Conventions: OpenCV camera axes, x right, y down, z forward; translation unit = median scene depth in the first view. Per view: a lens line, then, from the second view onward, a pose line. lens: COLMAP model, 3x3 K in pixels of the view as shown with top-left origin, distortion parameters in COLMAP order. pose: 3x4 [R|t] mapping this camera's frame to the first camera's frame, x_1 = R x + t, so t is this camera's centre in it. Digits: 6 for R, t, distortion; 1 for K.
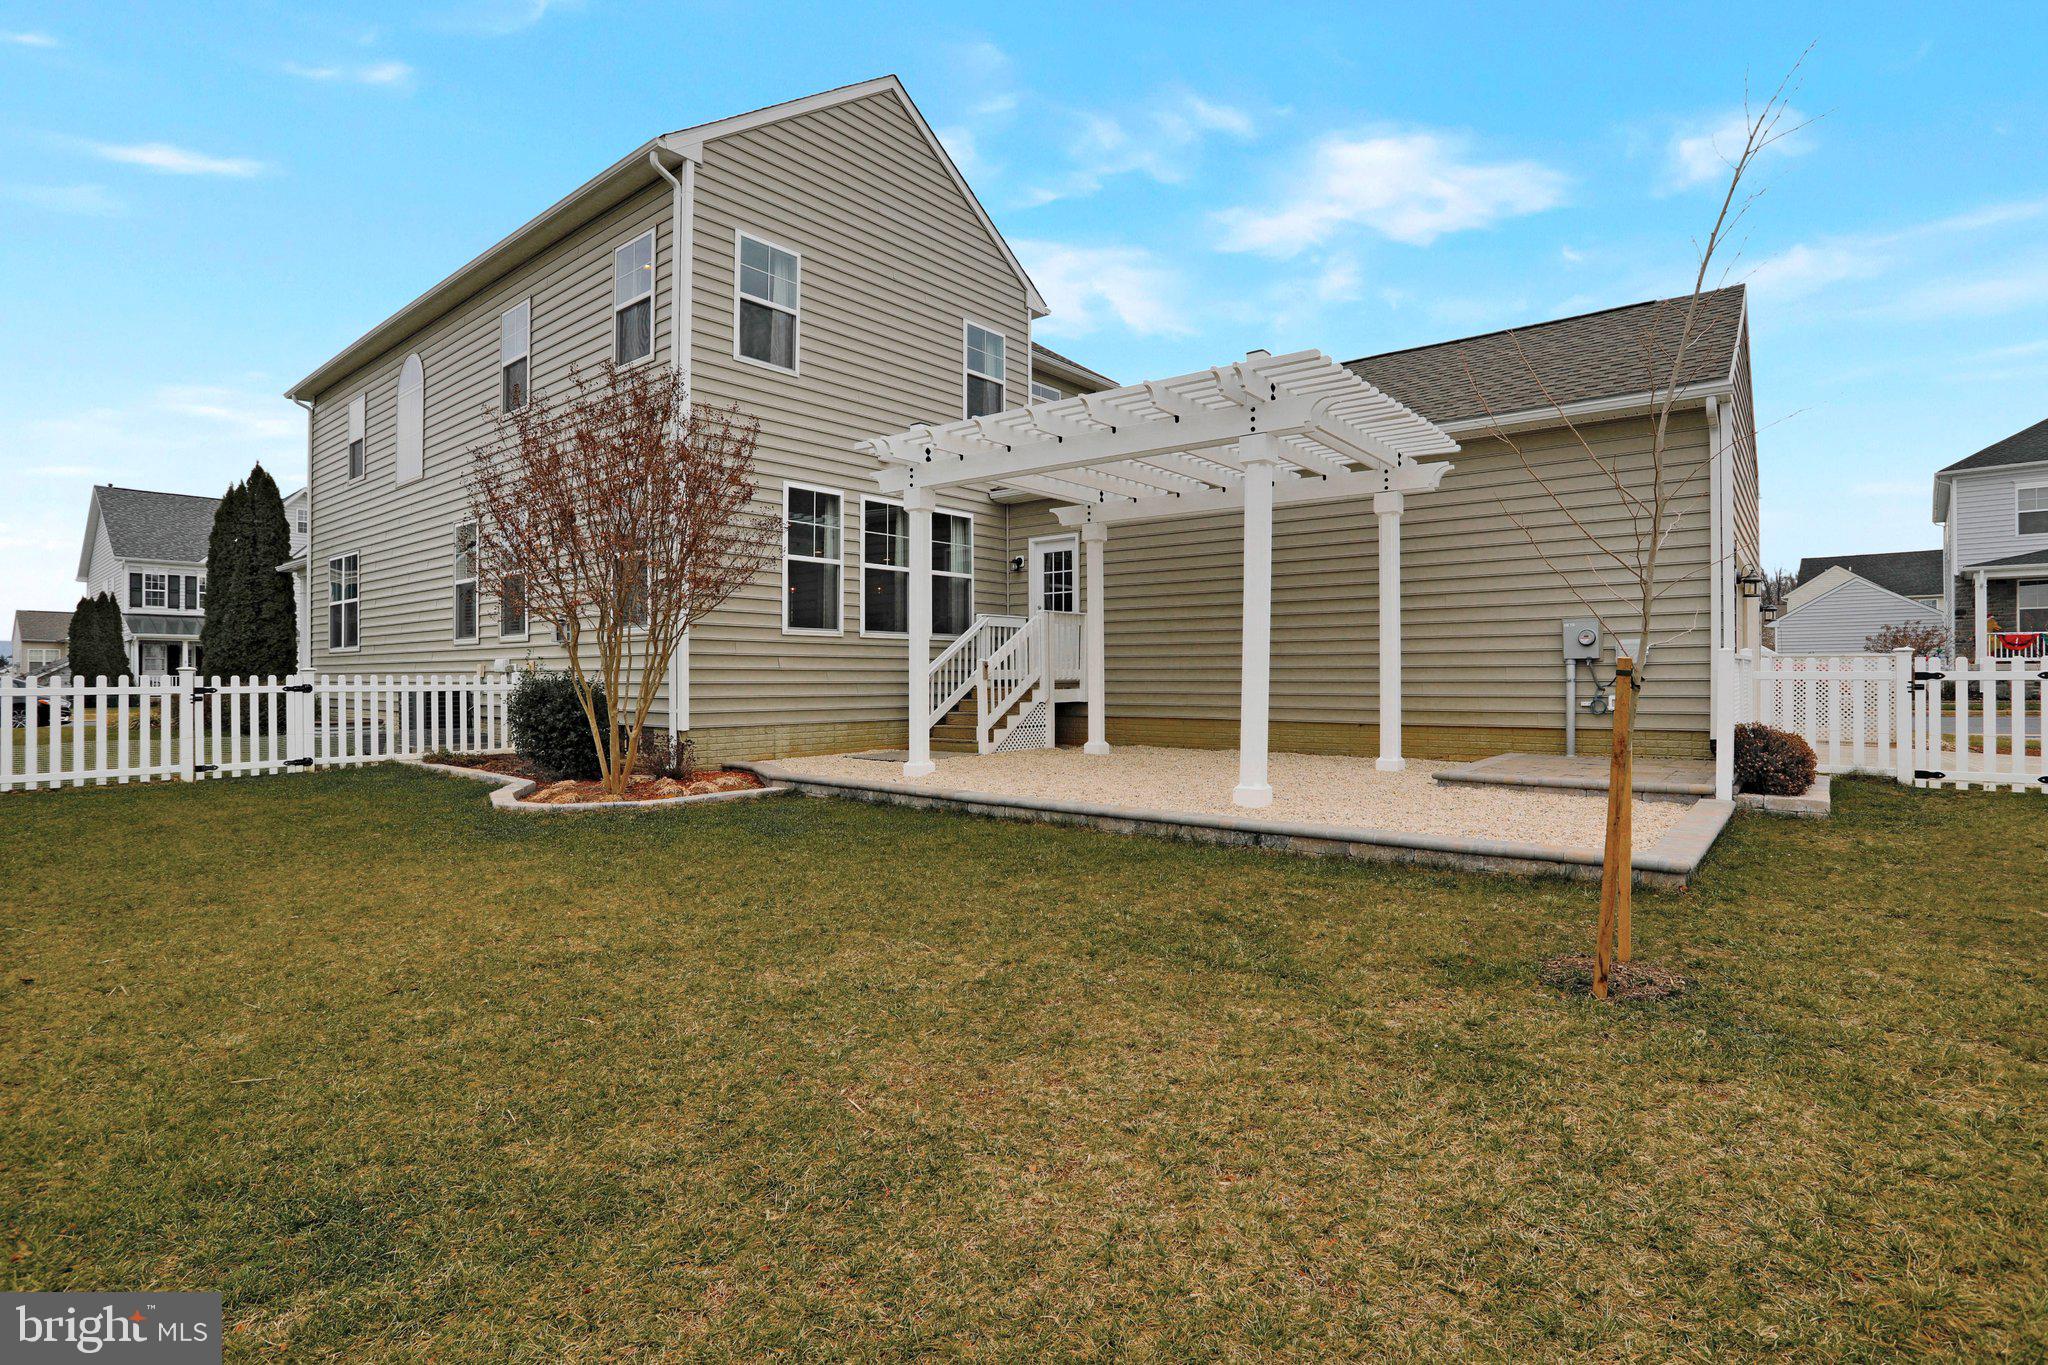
lens RADIAL K [[982.2, 0, 1024.0], [0, 982.2, 682.5], [0, 0, 1]] dist [-0.054102, 0.024843]
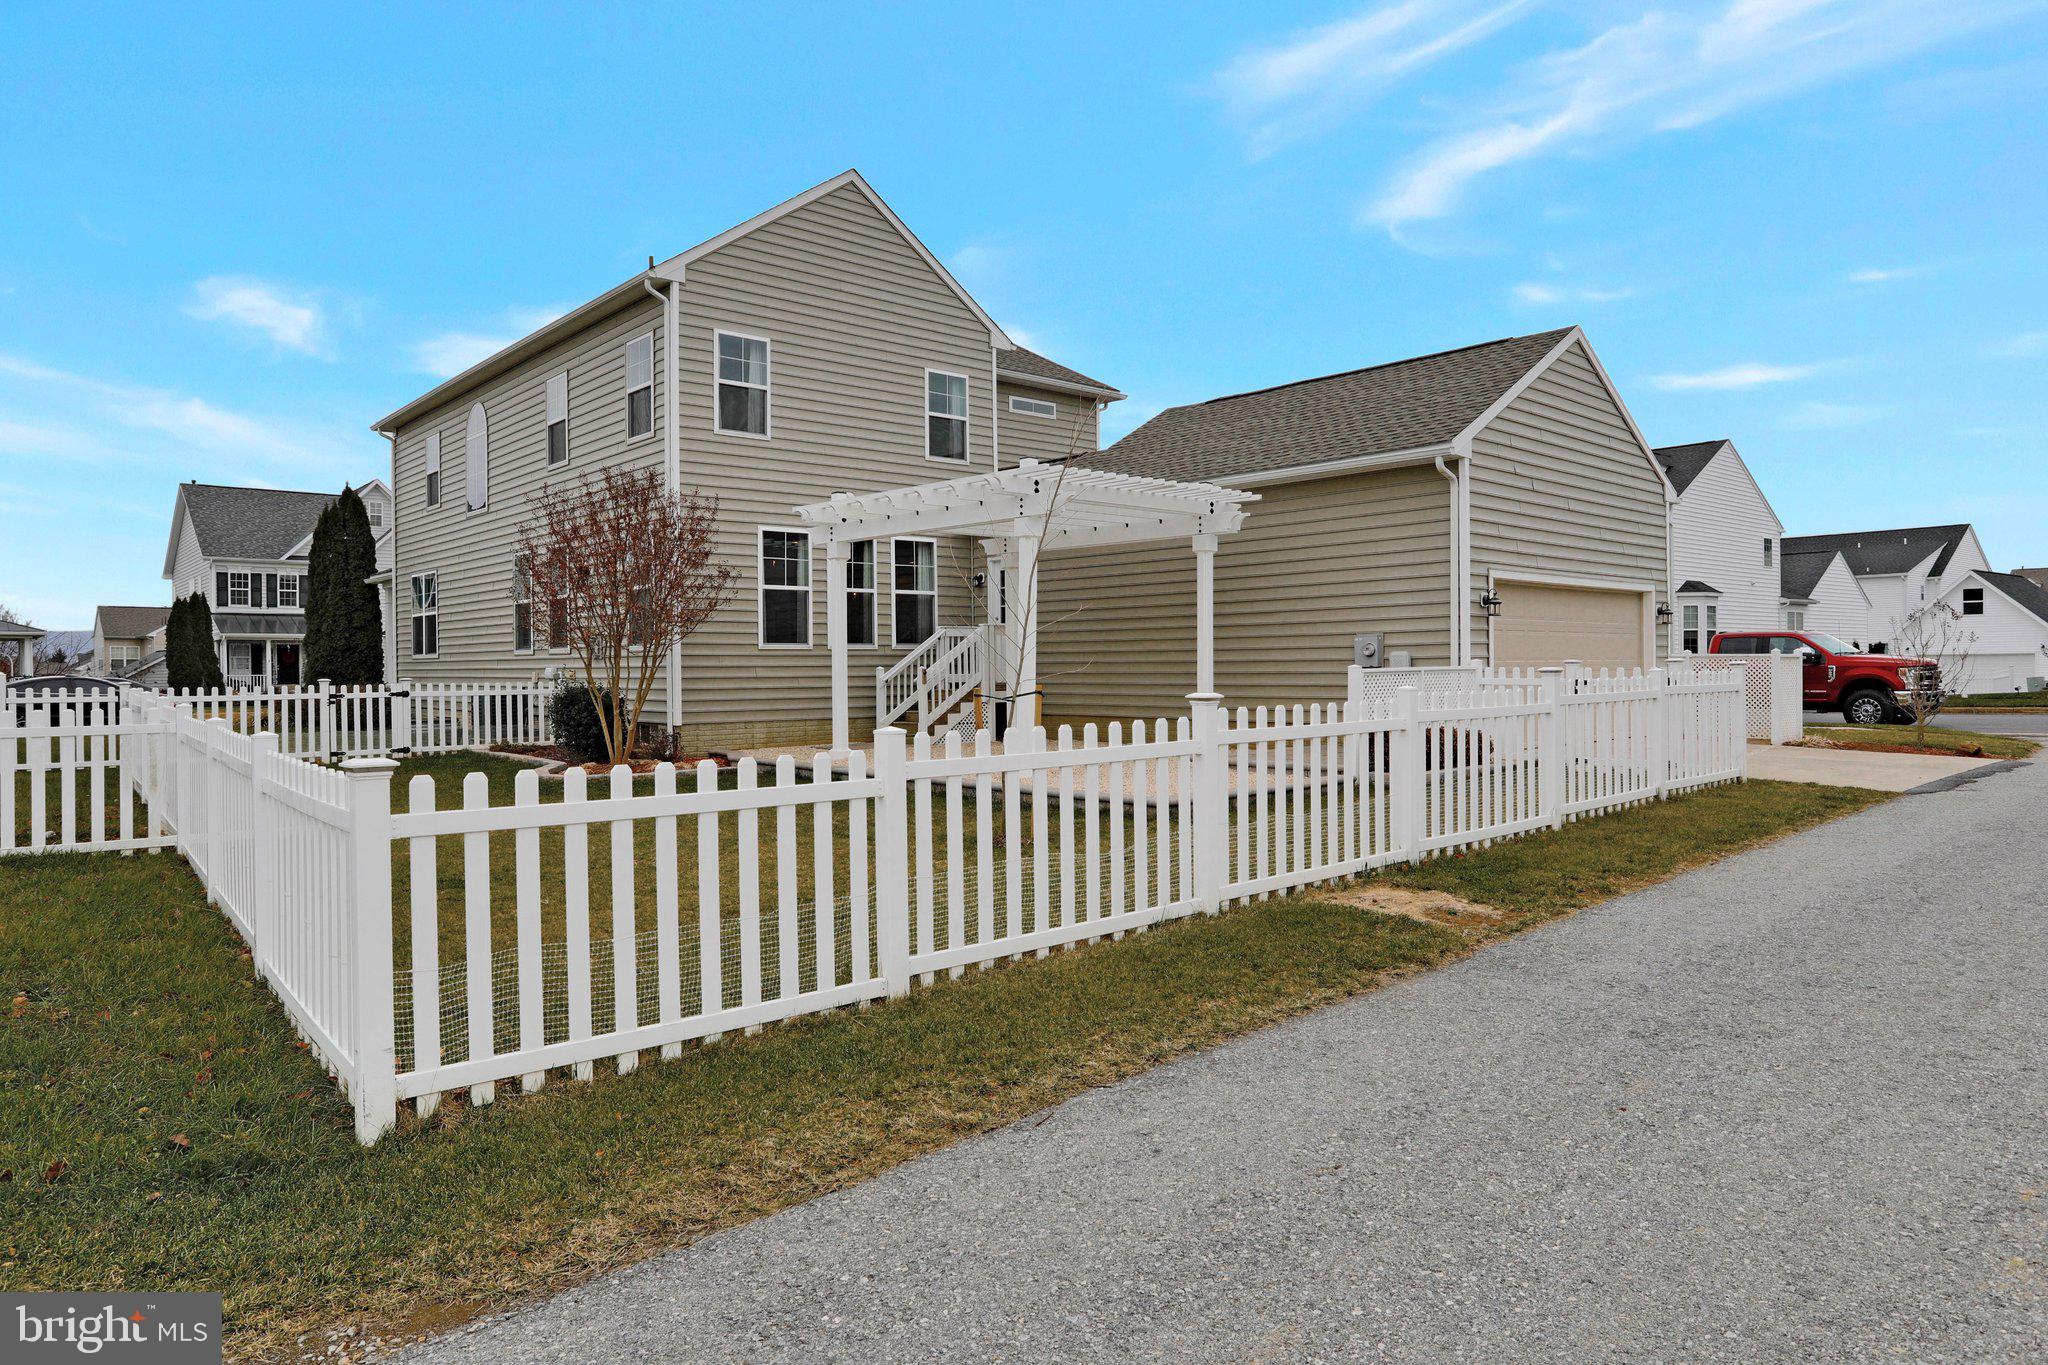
lens RADIAL K [[1277.0, 0, 1024.0], [0, 1277.0, 682.5], [0, 0, 1]] dist [0.001116, 0.000226]
pose [[0.986246, -0.004464, -0.165225, 0.340868], [0.005983, 0.999944, 0.008693, -0.017832], [0.165177, -0.009562, 0.986218, -0.528699]]
